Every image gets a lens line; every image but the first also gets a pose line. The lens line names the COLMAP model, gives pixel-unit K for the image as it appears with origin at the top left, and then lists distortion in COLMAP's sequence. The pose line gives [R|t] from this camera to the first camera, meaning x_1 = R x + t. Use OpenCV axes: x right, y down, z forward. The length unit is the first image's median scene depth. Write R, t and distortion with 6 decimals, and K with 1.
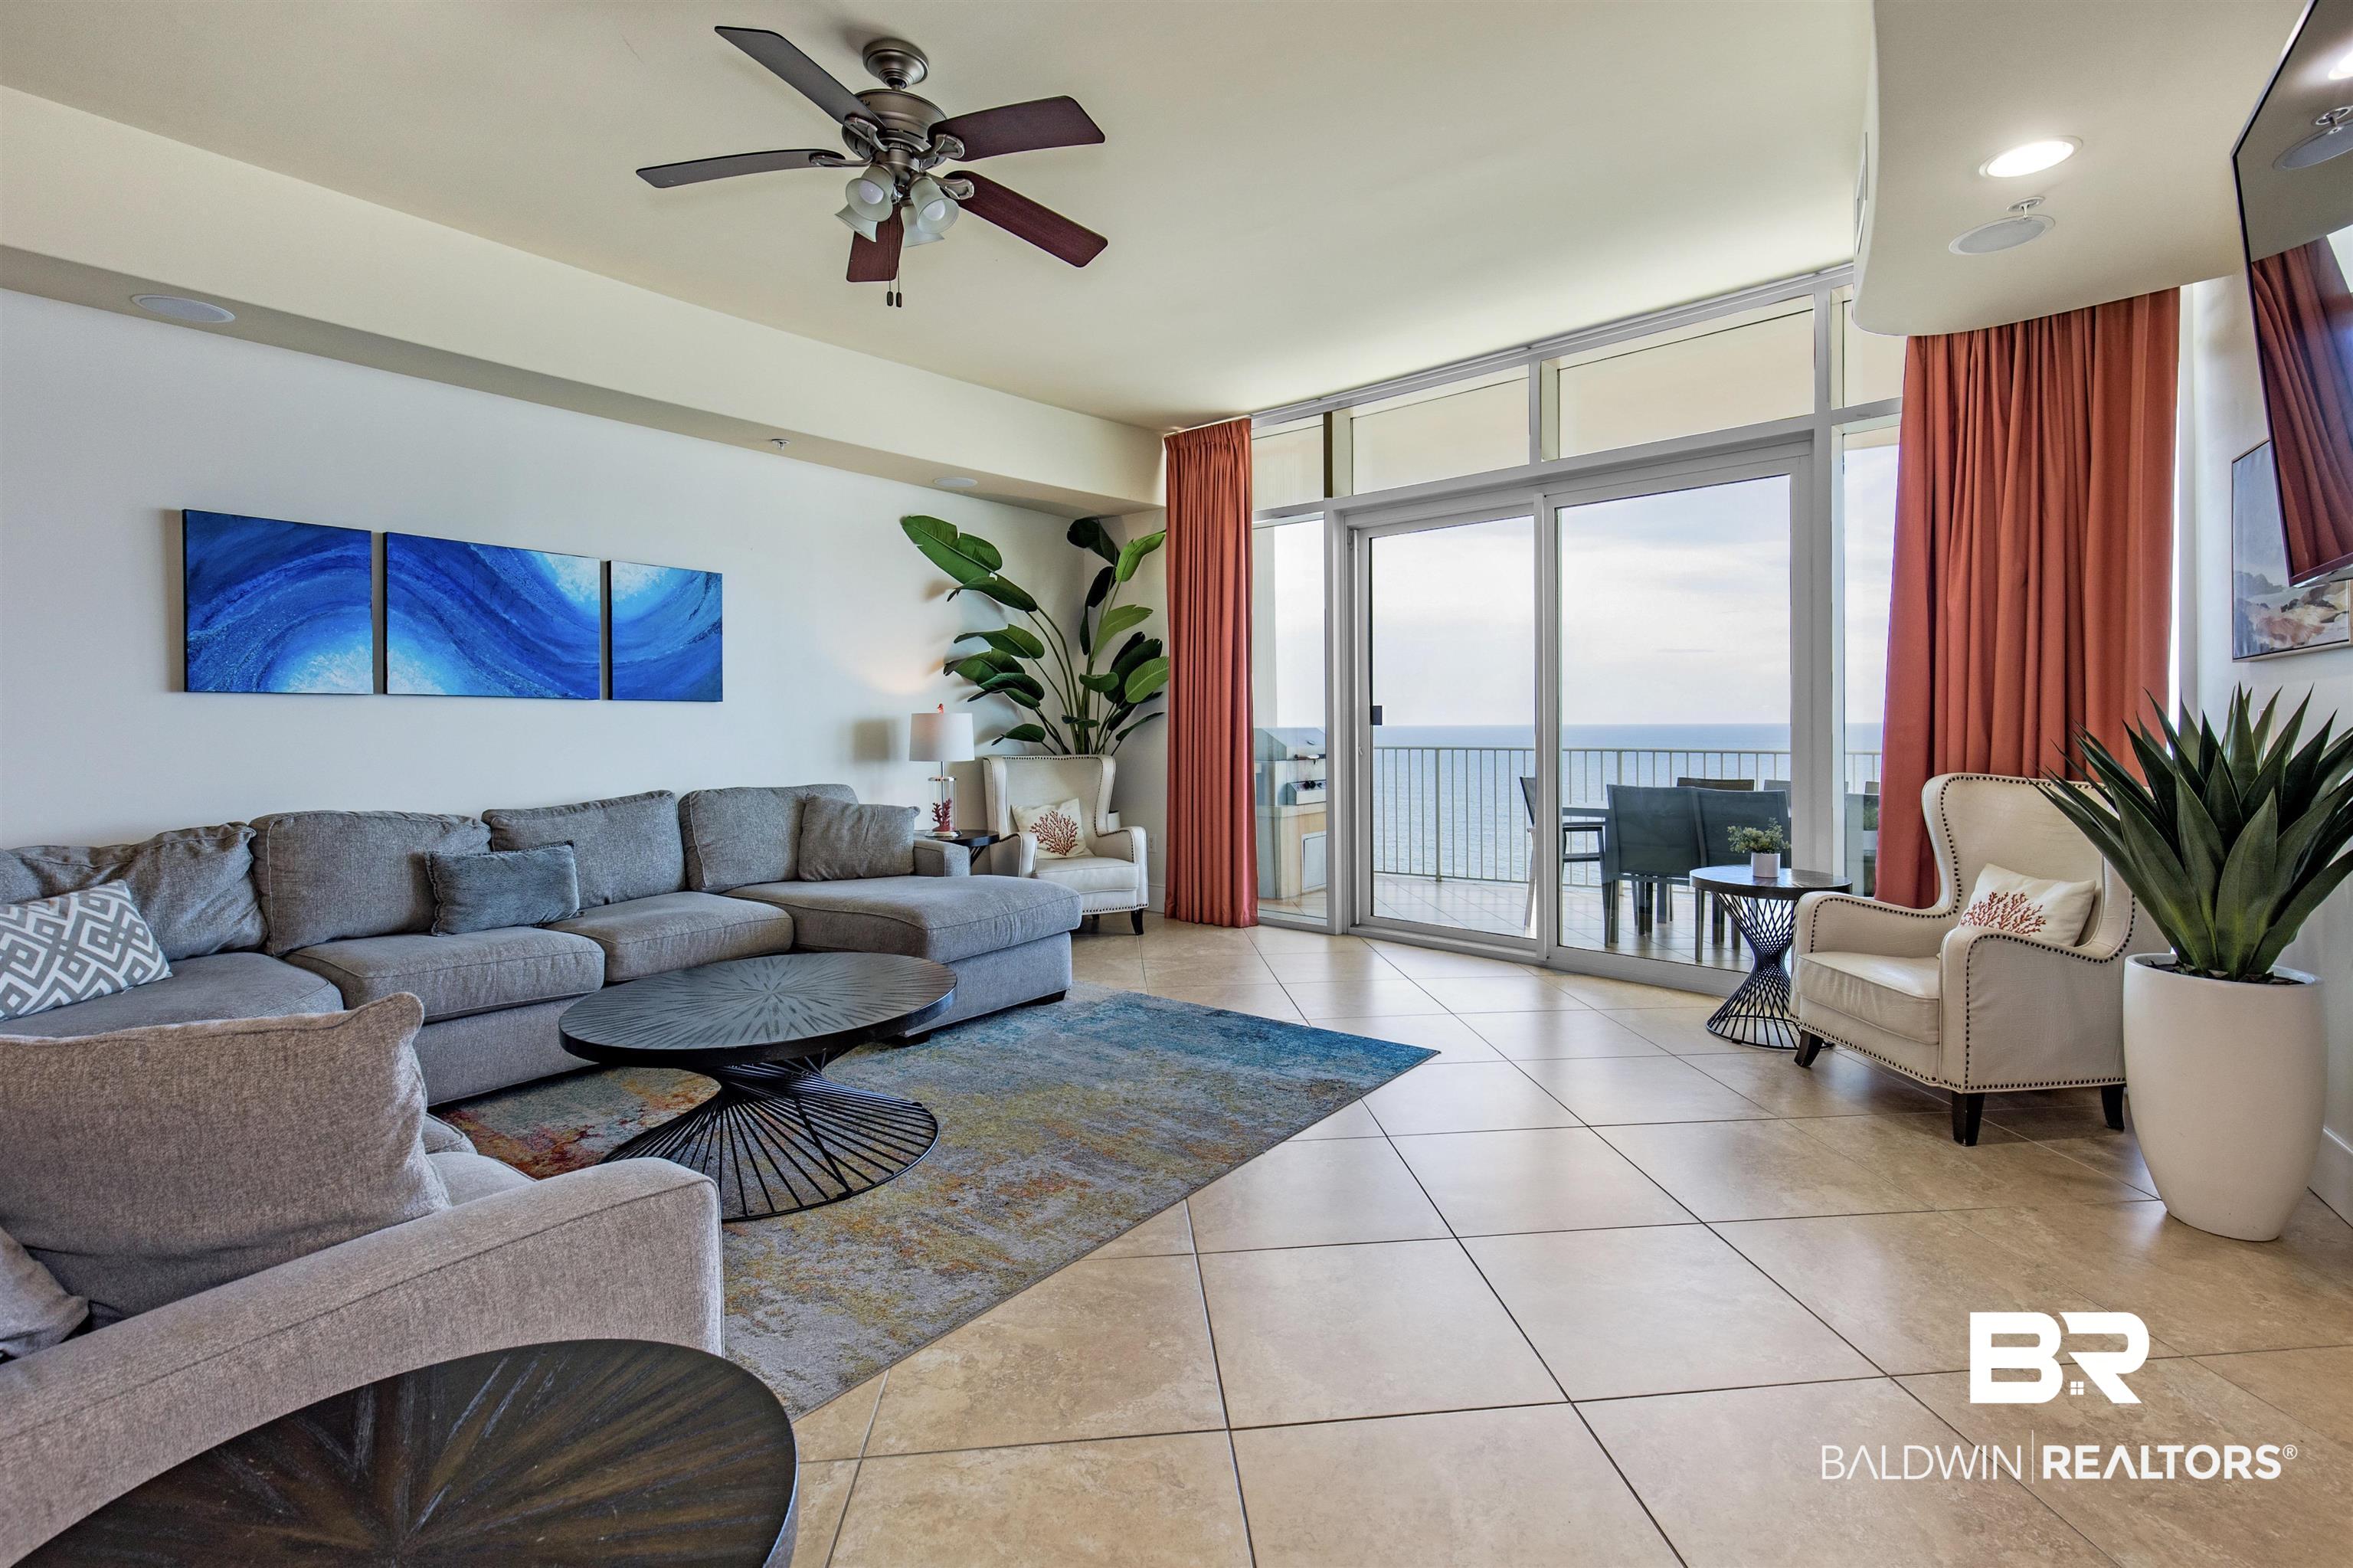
lens RADIAL K [[1079.0, 0, 1186.1], [0, 1079.0, 726.9], [0, 0, 1]] dist [0.000014, 0.000097]
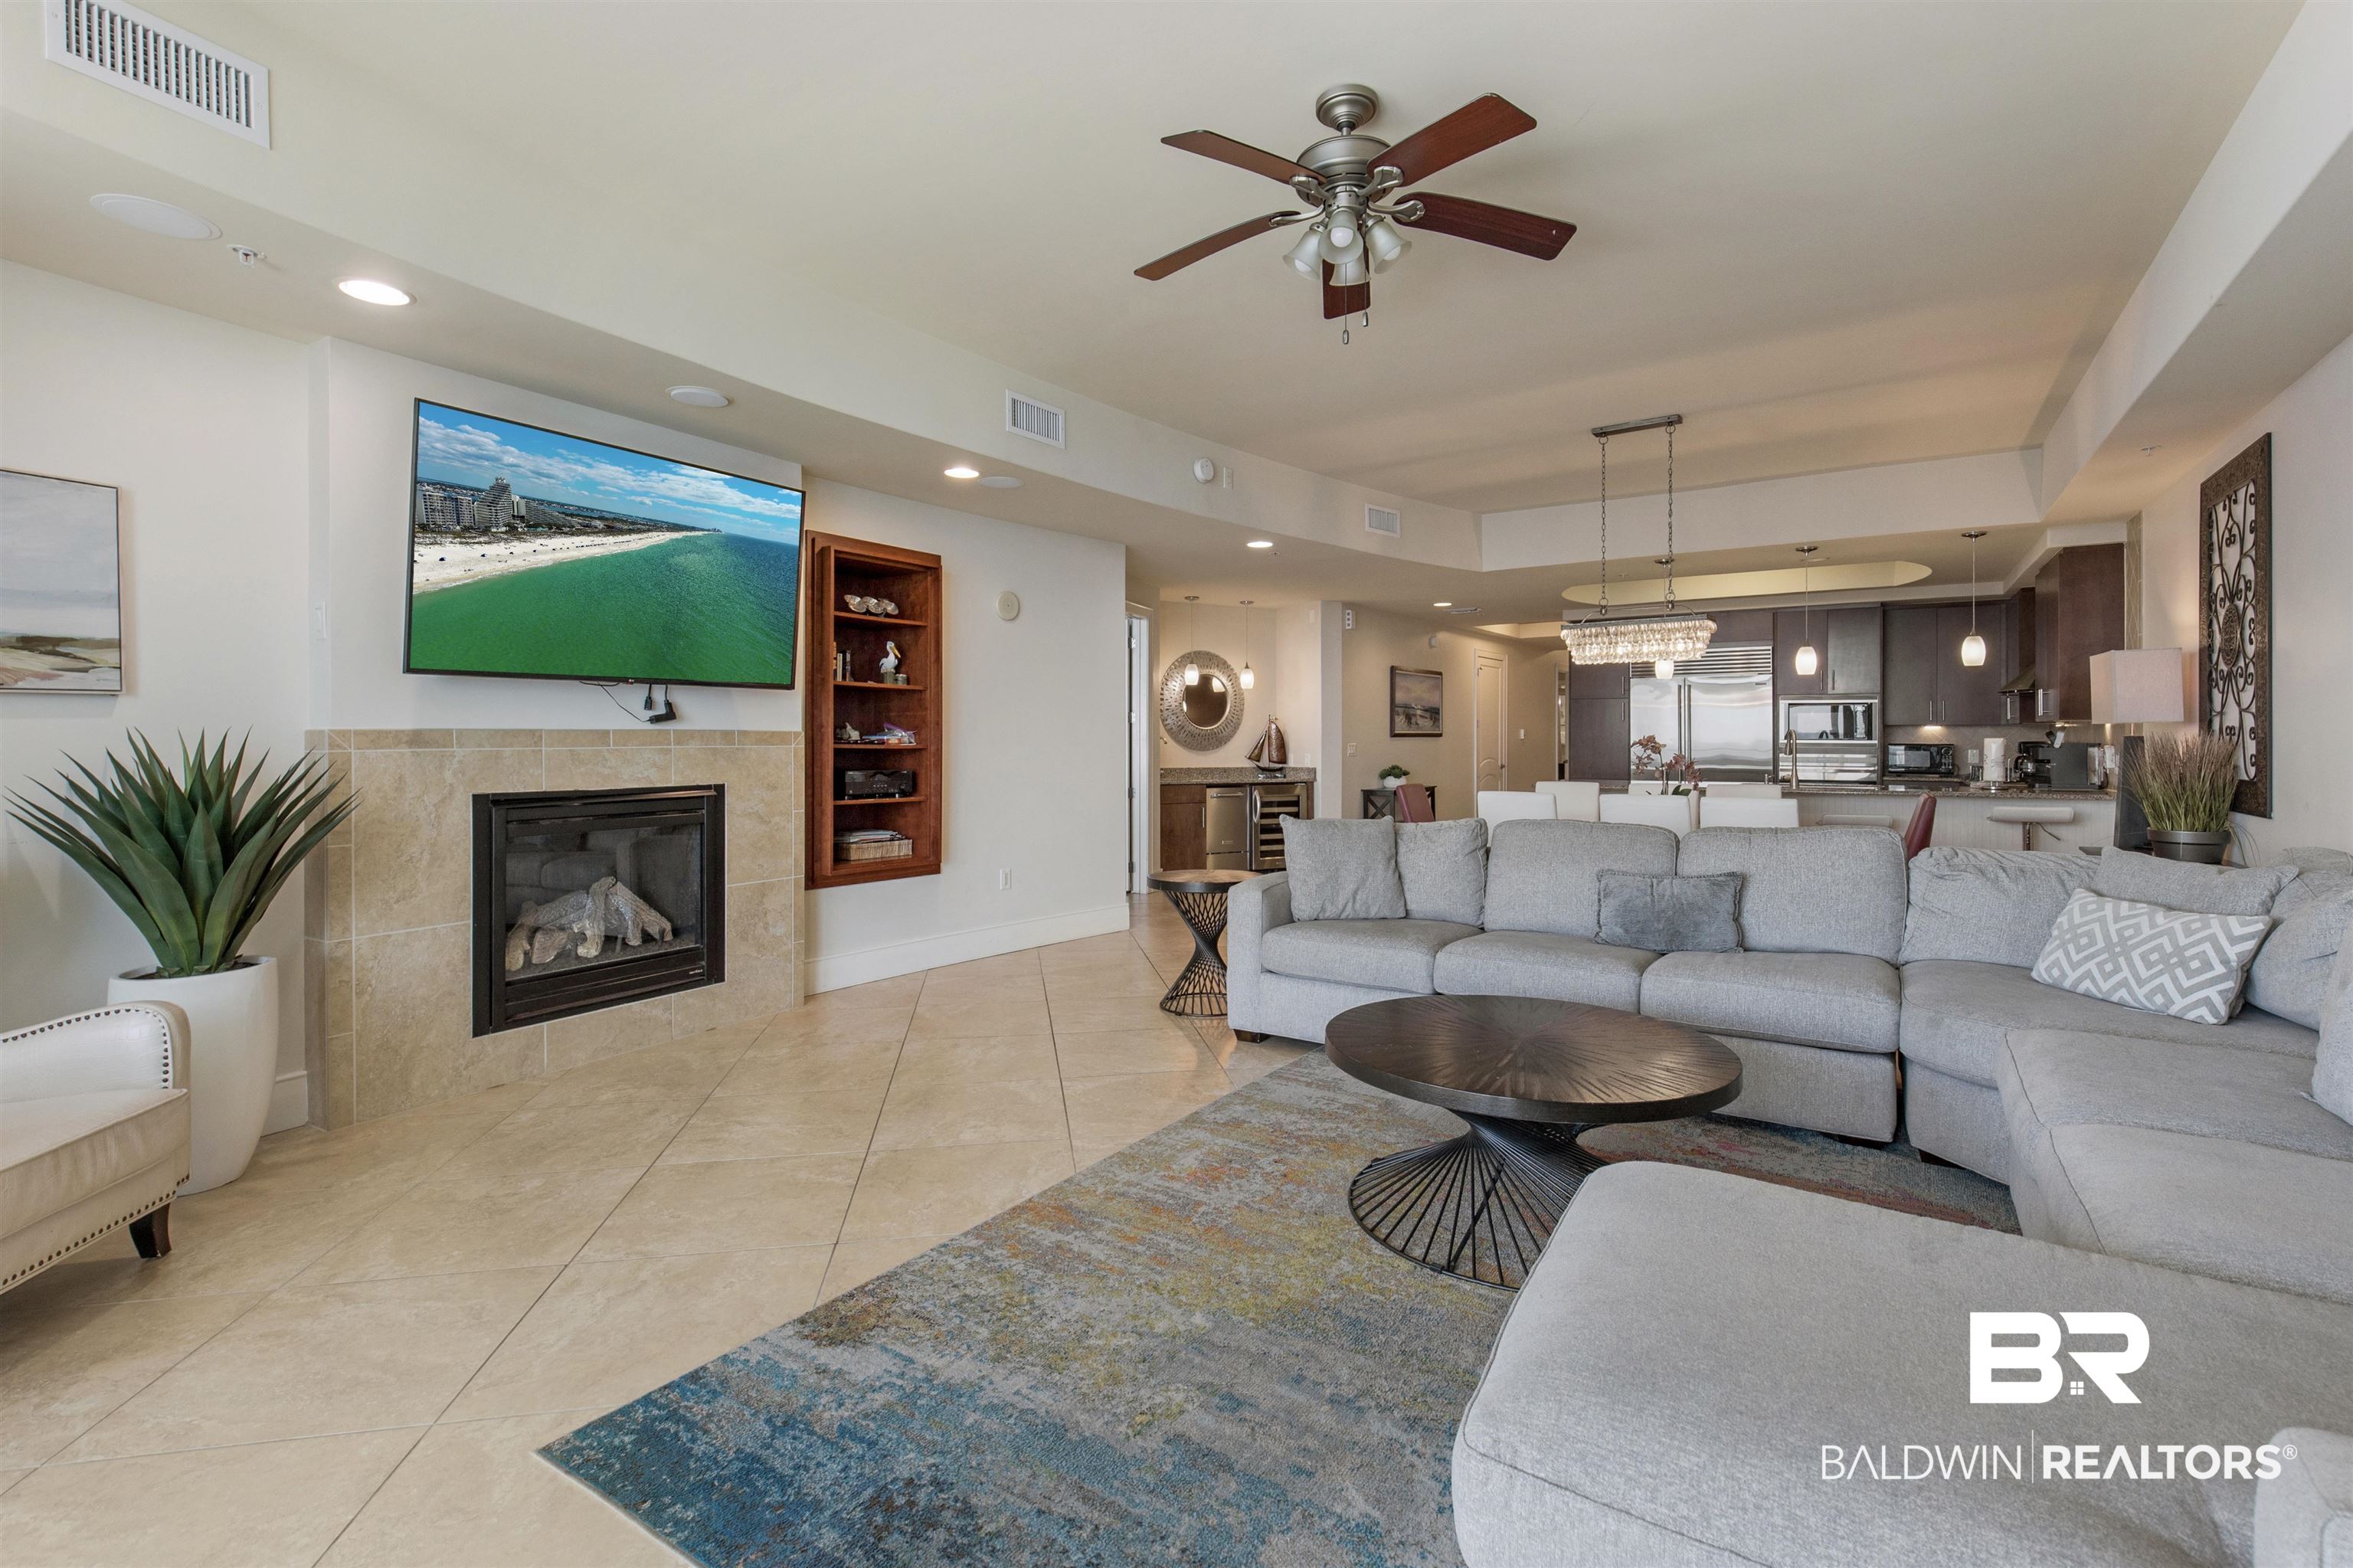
lens RADIAL K [[1101.9, 0, 1131.2], [0, 1101.9, 752.7], [0, 0, 1]] dist [0.000877, 0.000228]
pose [[-0.999365, 0.009398, -0.034368, -0.015110], [0.008834, 0.999825, 0.016503, -0.013500], [0.034517, 0.016188, -0.999273, 1.499539]]
